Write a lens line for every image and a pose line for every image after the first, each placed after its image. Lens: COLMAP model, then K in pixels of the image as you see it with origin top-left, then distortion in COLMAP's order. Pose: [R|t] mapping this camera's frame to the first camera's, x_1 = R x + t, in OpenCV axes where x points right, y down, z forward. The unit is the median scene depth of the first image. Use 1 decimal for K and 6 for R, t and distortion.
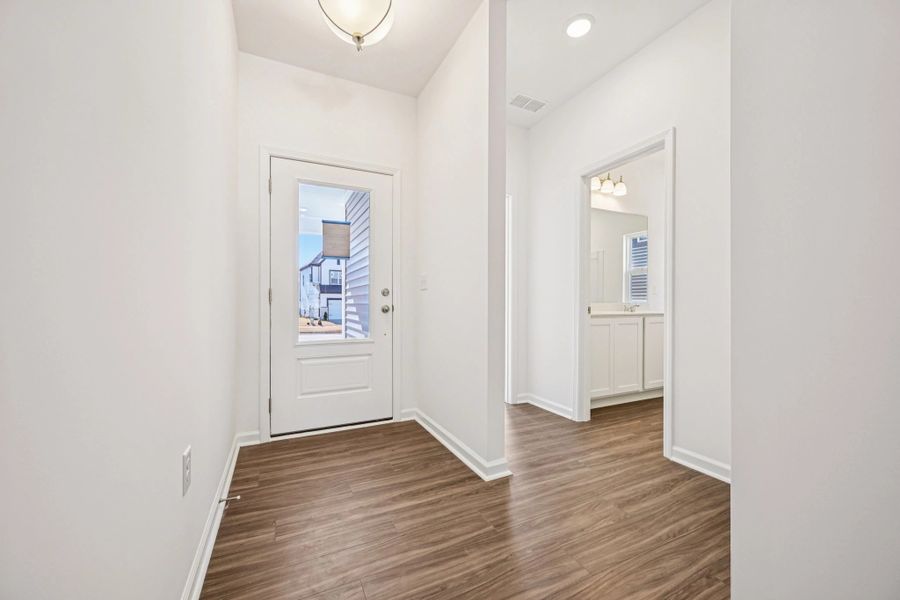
lens RADIAL K [[351.7, 0, 450.7], [0, 351.7, 300.7], [0, 0, 1]] dist [-0.000256, 0.000431]
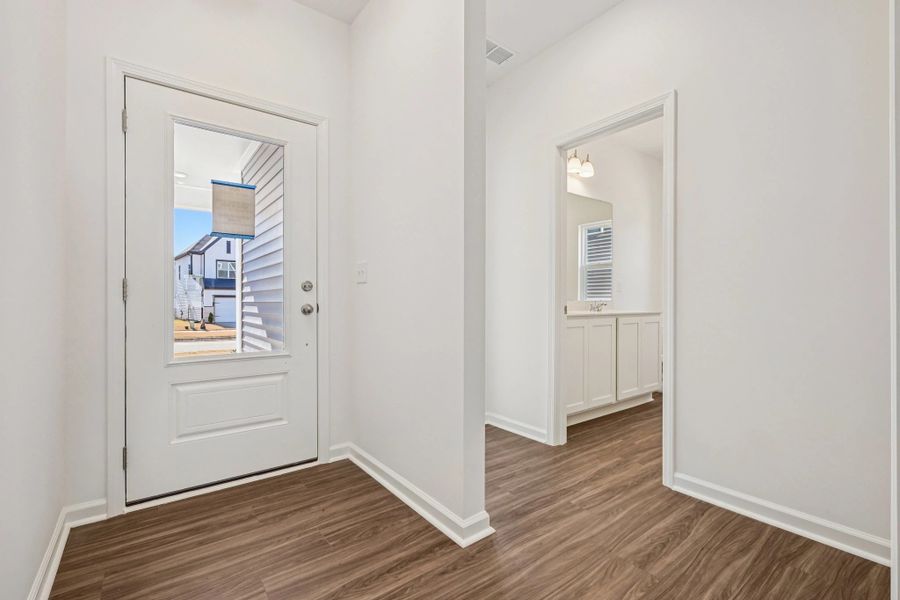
lens RADIAL K [[400.7, 0, 449.1], [0, 400.7, 300.5], [0, 0, 1]] dist [0.000860, 0.000197]
pose [[0.981084, 0.000262, 0.193580, -0.063175], [-0.001031, 0.999992, 0.003874, 0.002038], [-0.193577, -0.004000, 0.981077, 0.143601]]
